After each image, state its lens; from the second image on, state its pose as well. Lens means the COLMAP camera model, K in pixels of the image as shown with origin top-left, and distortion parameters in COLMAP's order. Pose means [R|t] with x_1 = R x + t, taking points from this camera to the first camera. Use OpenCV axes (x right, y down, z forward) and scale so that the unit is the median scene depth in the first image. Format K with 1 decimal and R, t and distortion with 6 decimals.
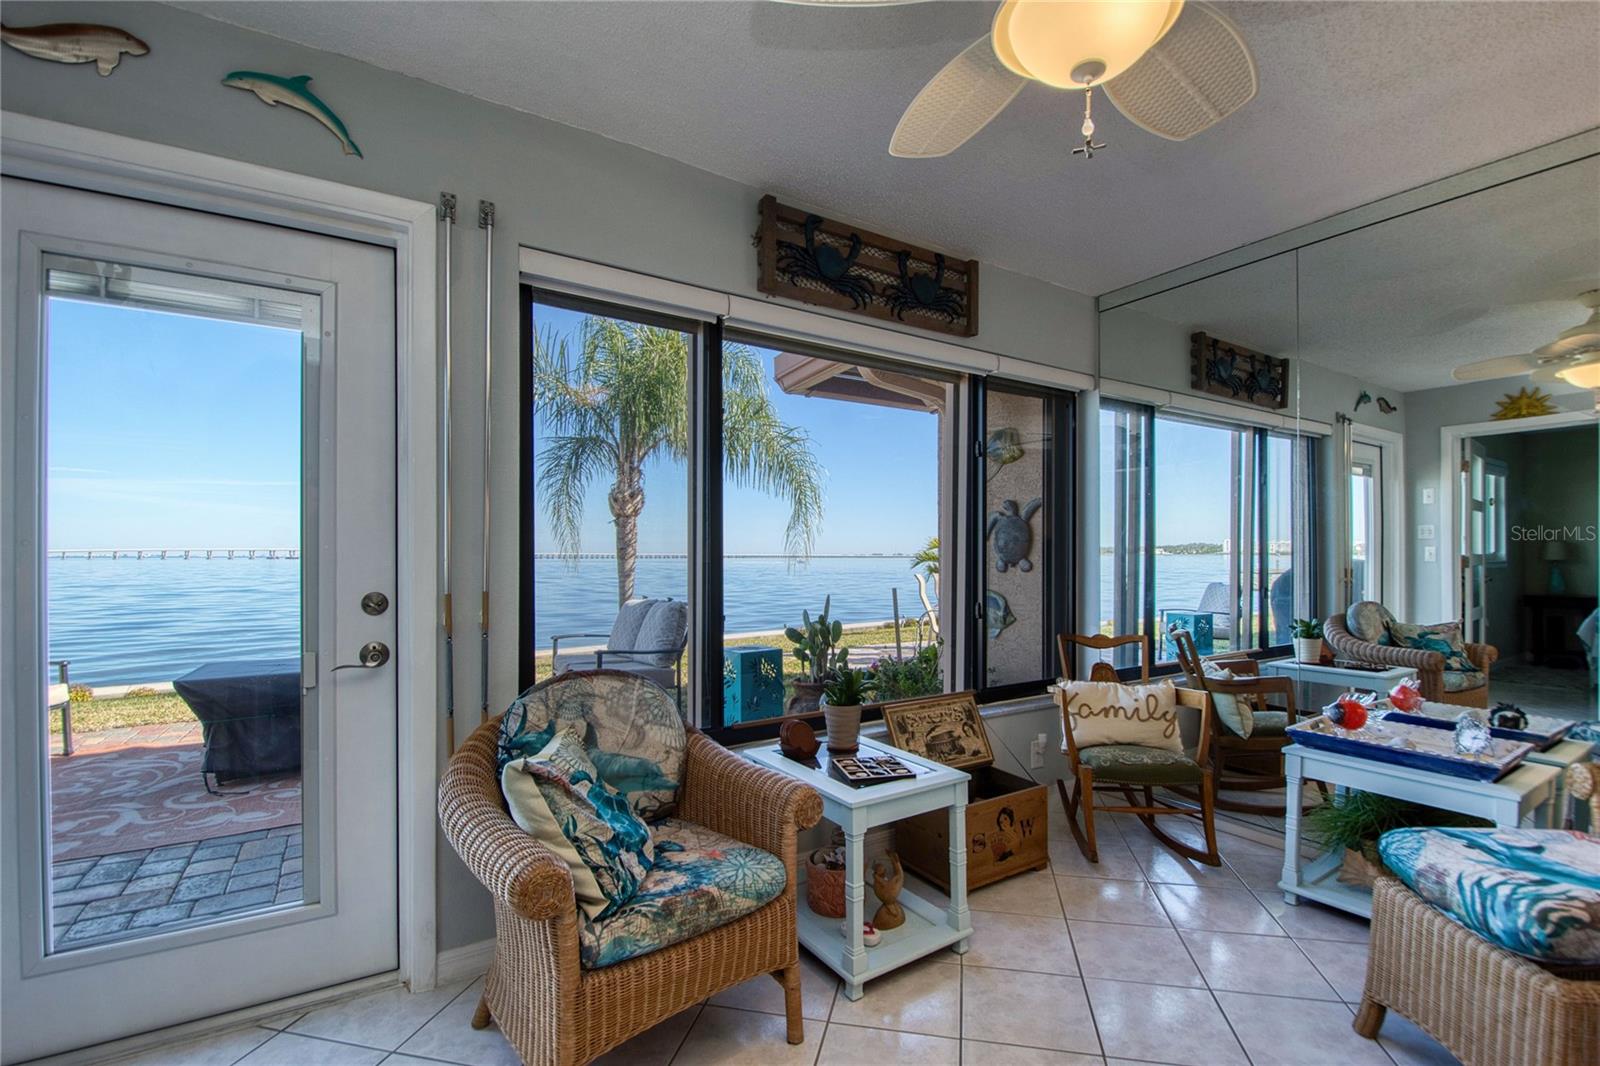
lens RADIAL K [[685.8, 0, 800.3], [0, 685.8, 558.4], [0, 0, 1]] dist [-0.026848, -0.000131]
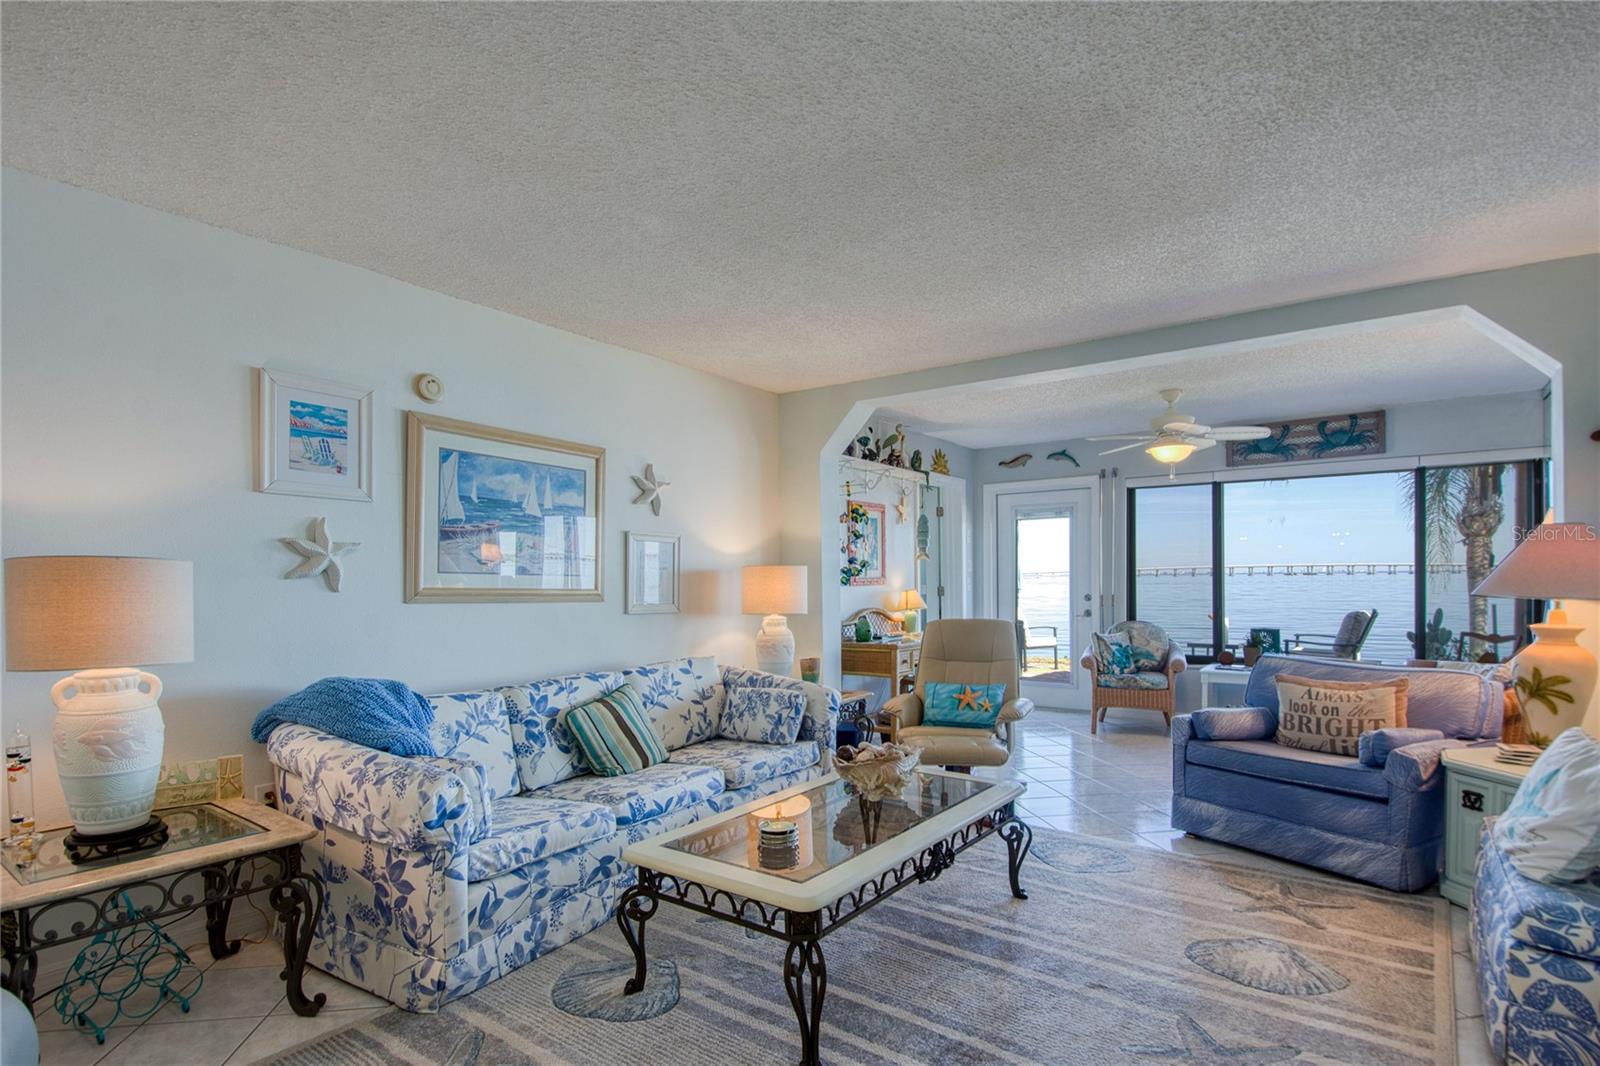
lens RADIAL K [[794.1, 0, 803.3], [0, 794.1, 581.2], [0, 0, 1]] dist [-0.001134, -0.000818]
pose [[0.352475, -0.000841, -0.935821, 1.685768], [0.008840, 0.999958, 0.002431, -0.023548], [0.935779, -0.009130, 0.352468, -1.117717]]
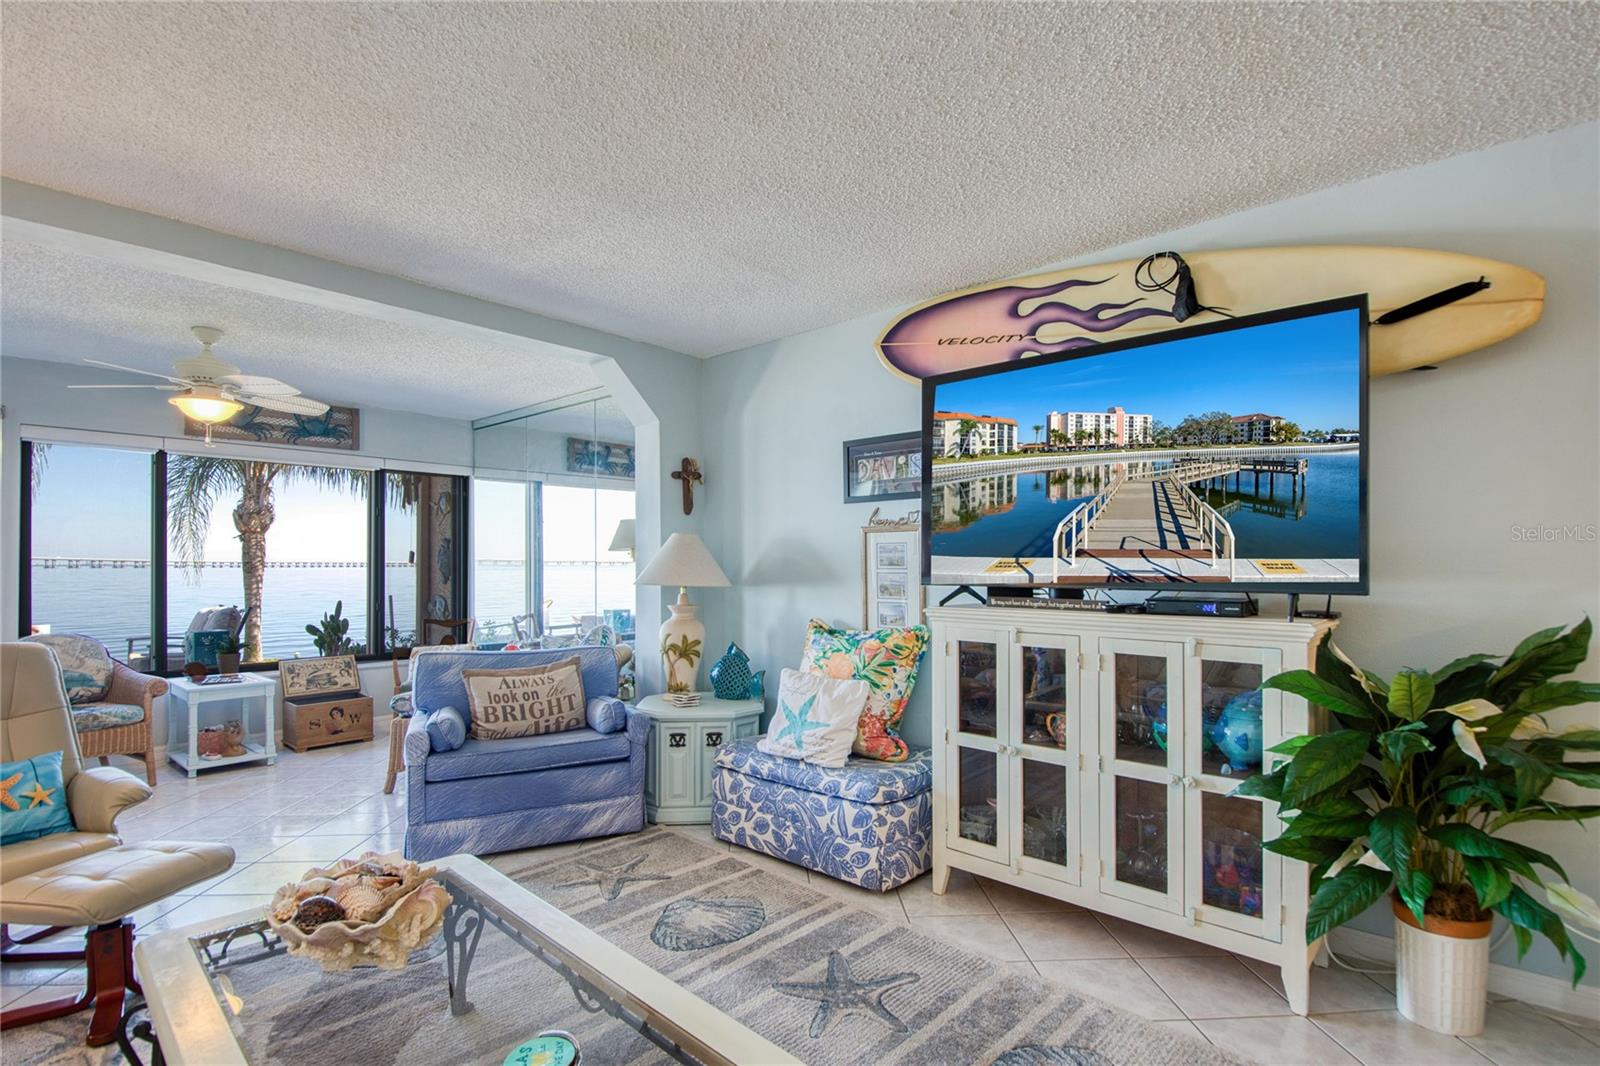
lens RADIAL K [[785.4, 0, 792.7], [0, 785.4, 560.7], [0, 0, 1]] dist [-0.002869, -0.001281]
pose [[0.968874, -0.001257, 0.247552, 0.884194], [0.002944, 0.999975, -0.006446, -0.026190], [-0.247537, 0.006974, 0.968853, -1.298173]]
